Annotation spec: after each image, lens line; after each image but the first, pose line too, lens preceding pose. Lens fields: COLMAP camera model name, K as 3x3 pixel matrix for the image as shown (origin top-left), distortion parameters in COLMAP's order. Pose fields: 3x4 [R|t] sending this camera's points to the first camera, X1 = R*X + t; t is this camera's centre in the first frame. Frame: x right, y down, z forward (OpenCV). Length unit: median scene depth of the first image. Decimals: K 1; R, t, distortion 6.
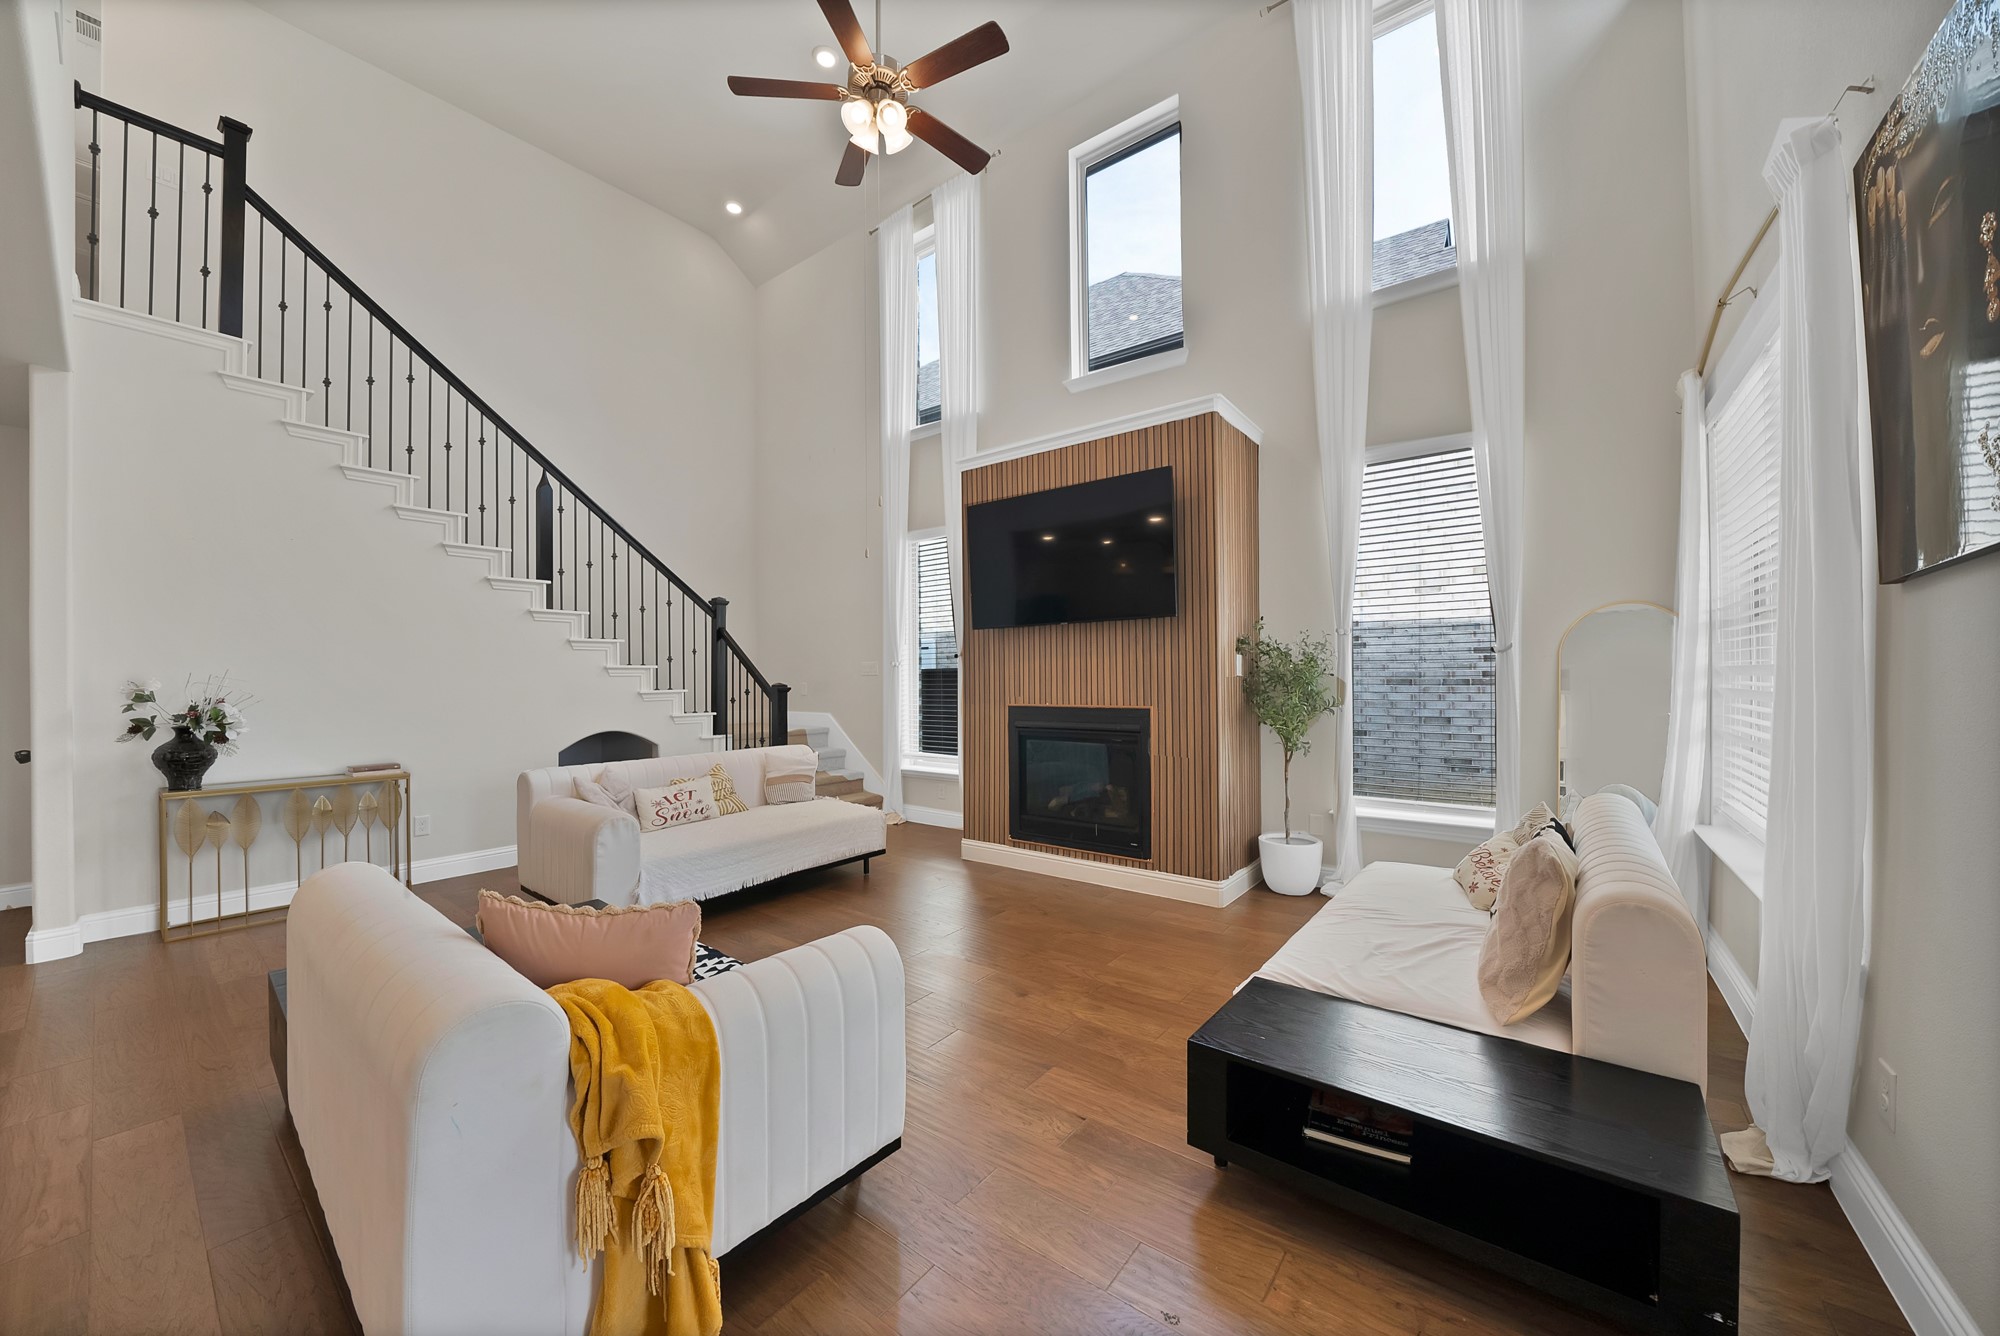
lens RADIAL K [[715.7, 0, 1016.2], [0, 715.7, 678.7], [0, 0, 1]] dist [-0.022287, 0.000194]
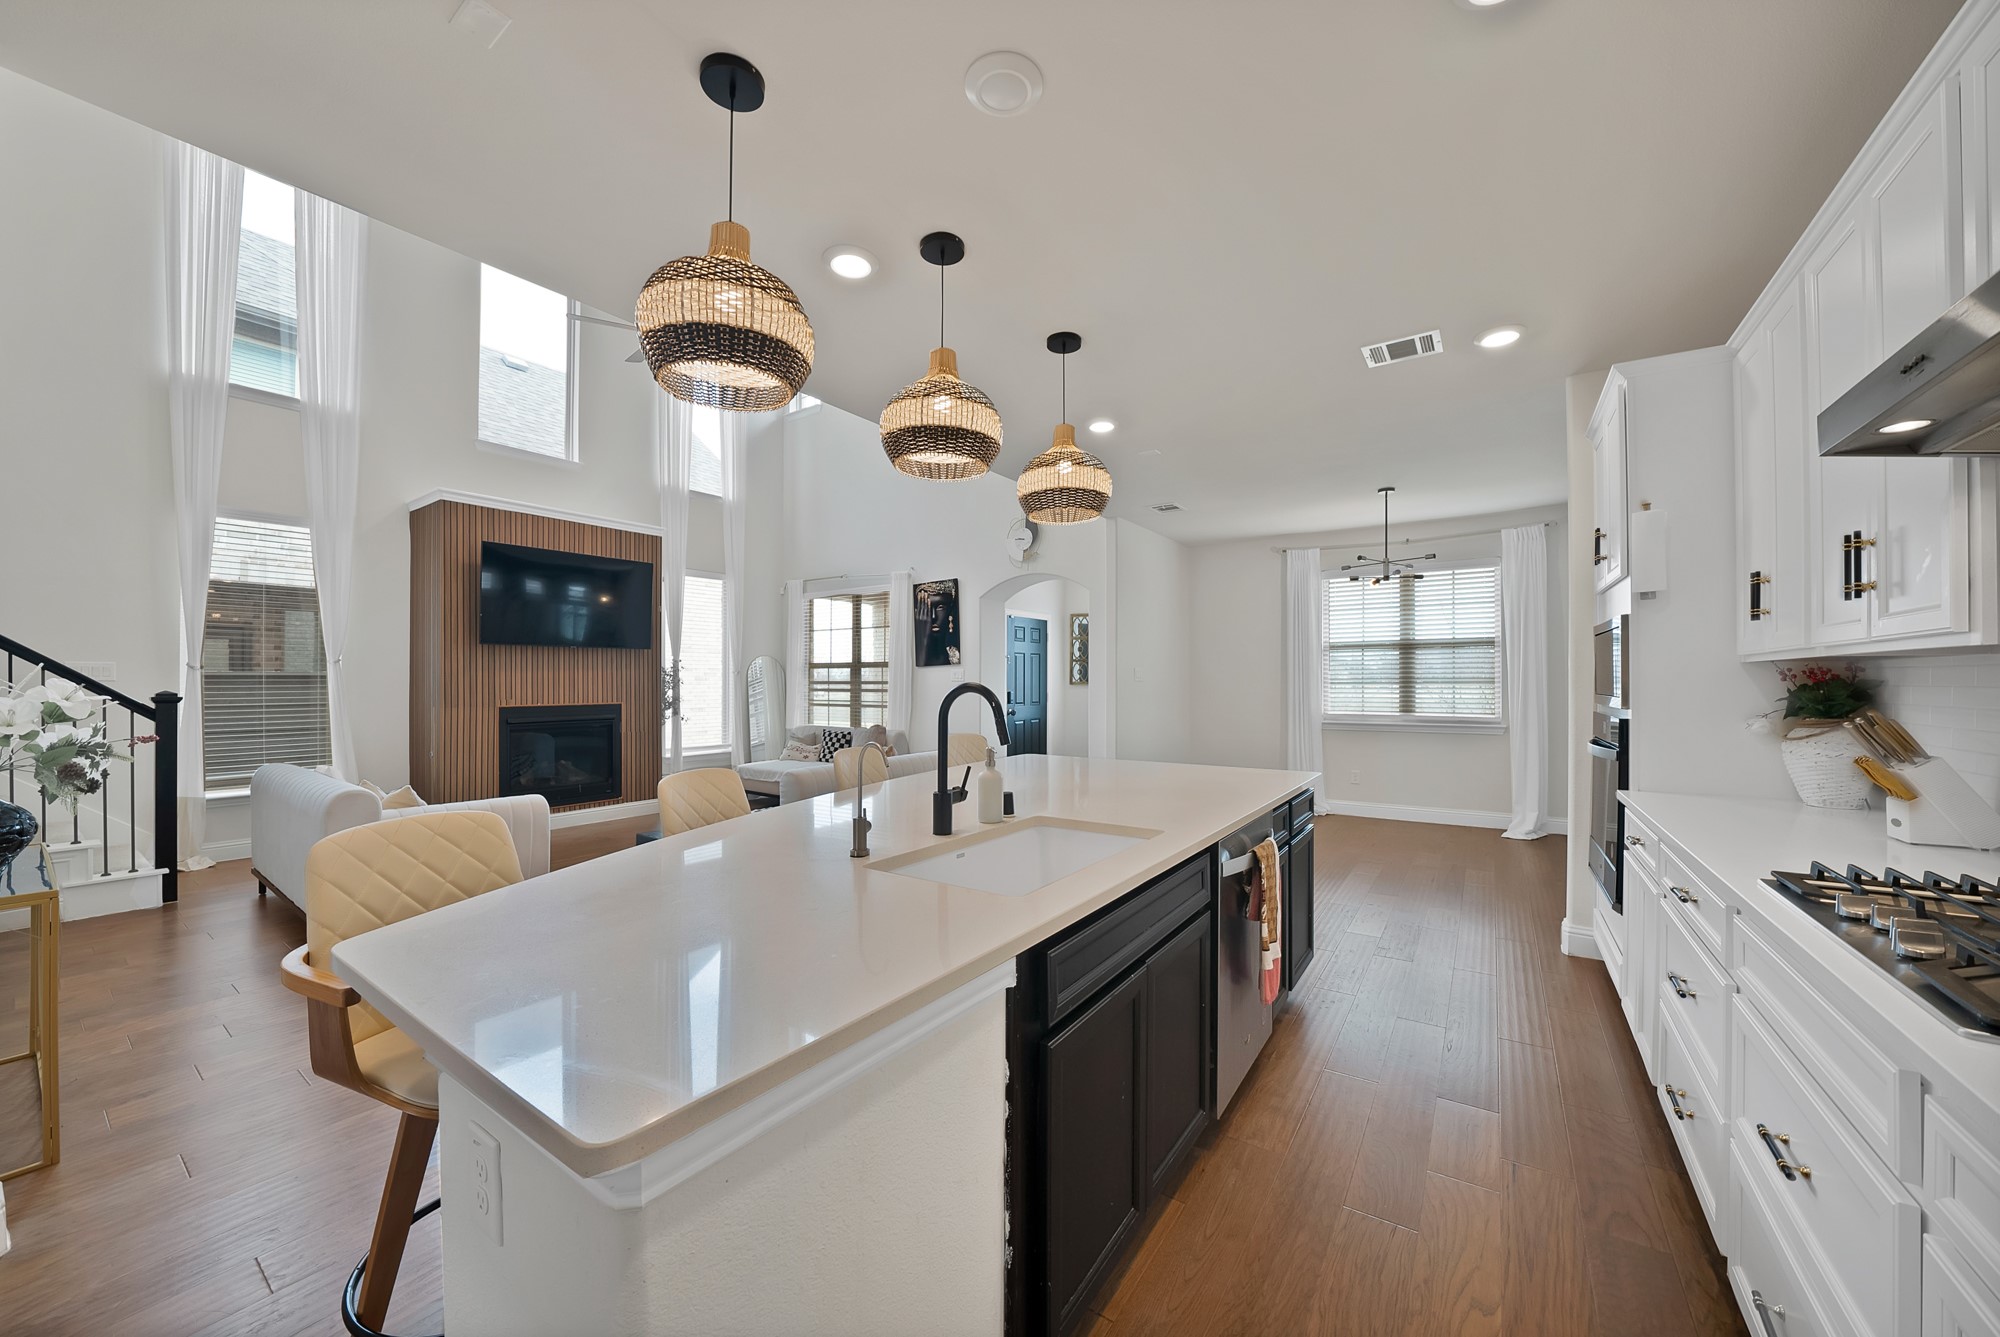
lens RADIAL K [[715.7, 0, 1016.2], [0, 715.7, 679.2], [0, 0, 1]] dist [-0.022287, 0.000194]
pose [[-0.061200, 0.007393, 0.998098, -1.369323], [-0.005556, 0.999955, -0.007748, -0.006064], [-0.998110, -0.006020, -0.061156, 0.194993]]
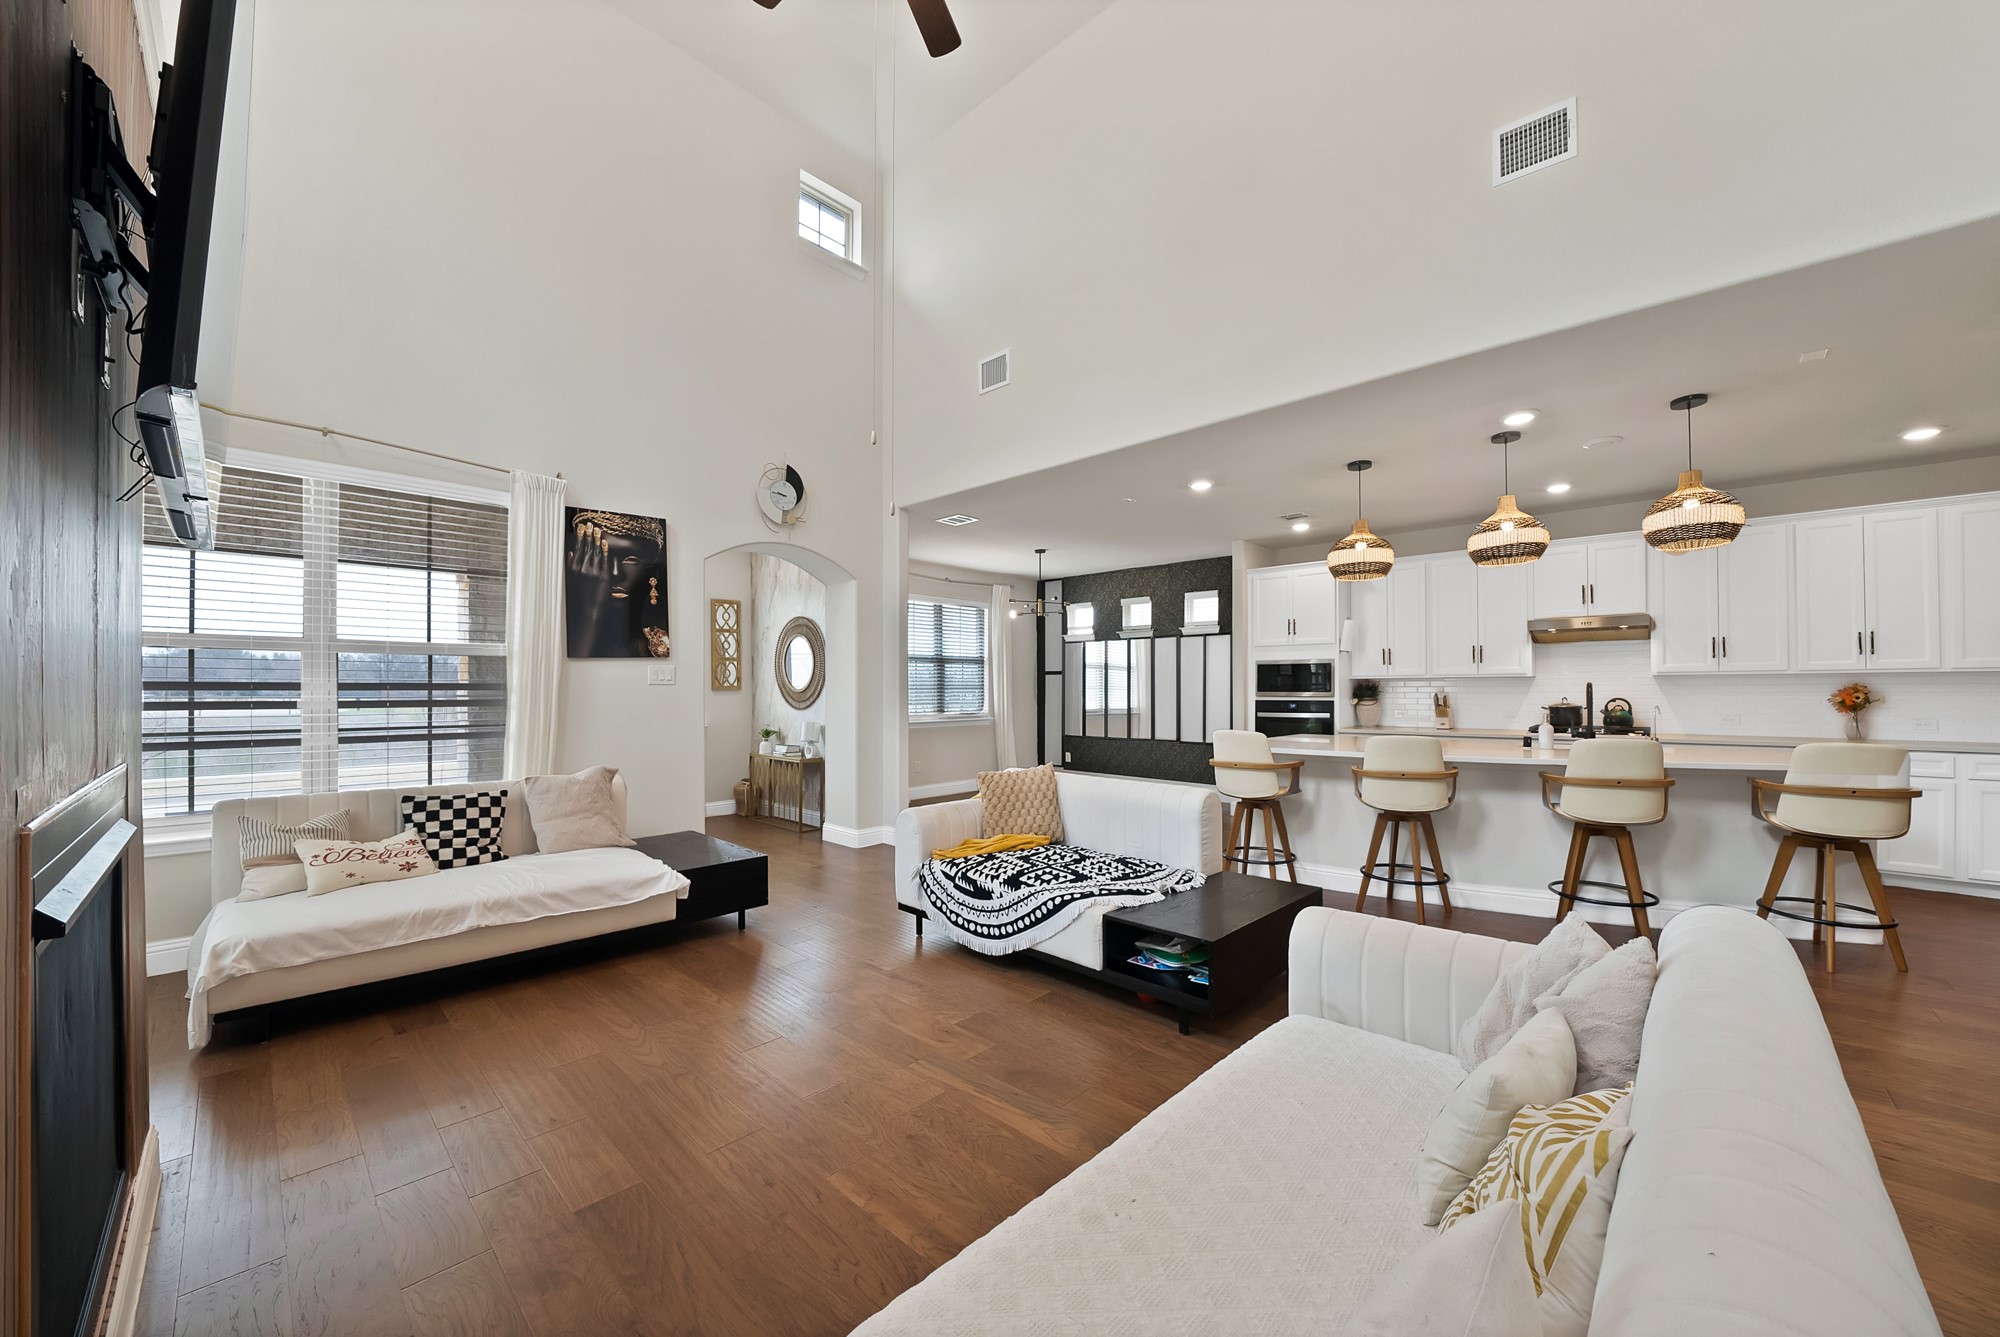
lens RADIAL K [[733.7, 0, 1008.7], [0, 733.7, 677.7], [0, 0, 1]] dist [-0.025625, 0.000194]
pose [[-0.993837, 0.006700, 0.110653, -0.287243], [0.003979, 0.999685, -0.024795, 0.004714], [-0.110784, -0.024202, -0.993550, 1.240216]]
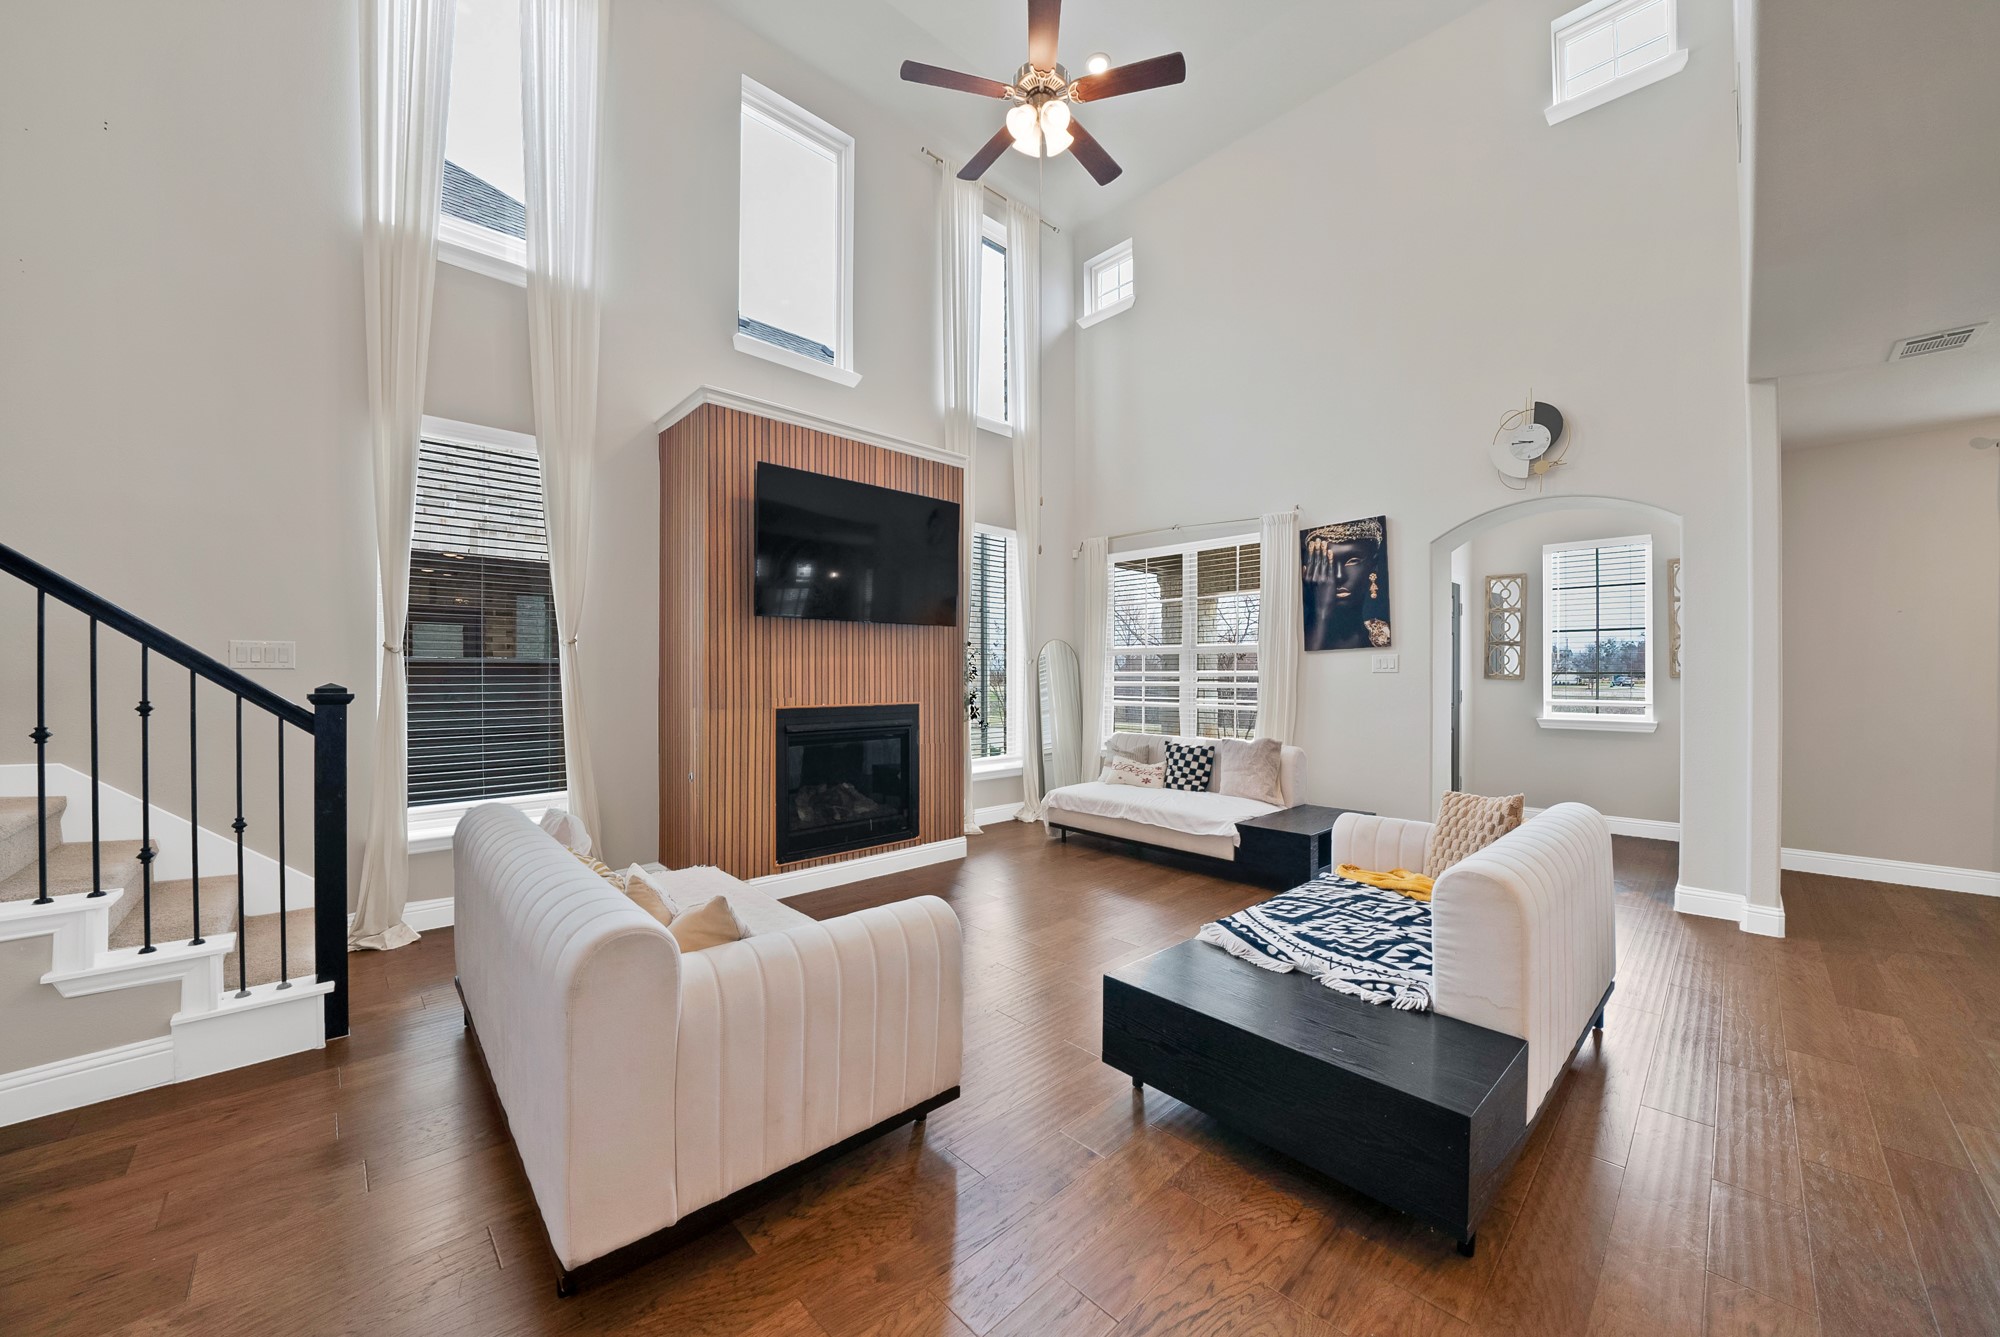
lens RADIAL K [[733.7, 0, 1008.7], [0, 733.7, 677.7], [0, 0, 1]] dist [-0.025625, 0.000194]
pose [[0.158562, 0.001107, 0.987348, -0.876136], [-0.008180, 0.999967, 0.000193, -0.001095], [-0.987315, -0.008107, 0.158566, 0.629234]]
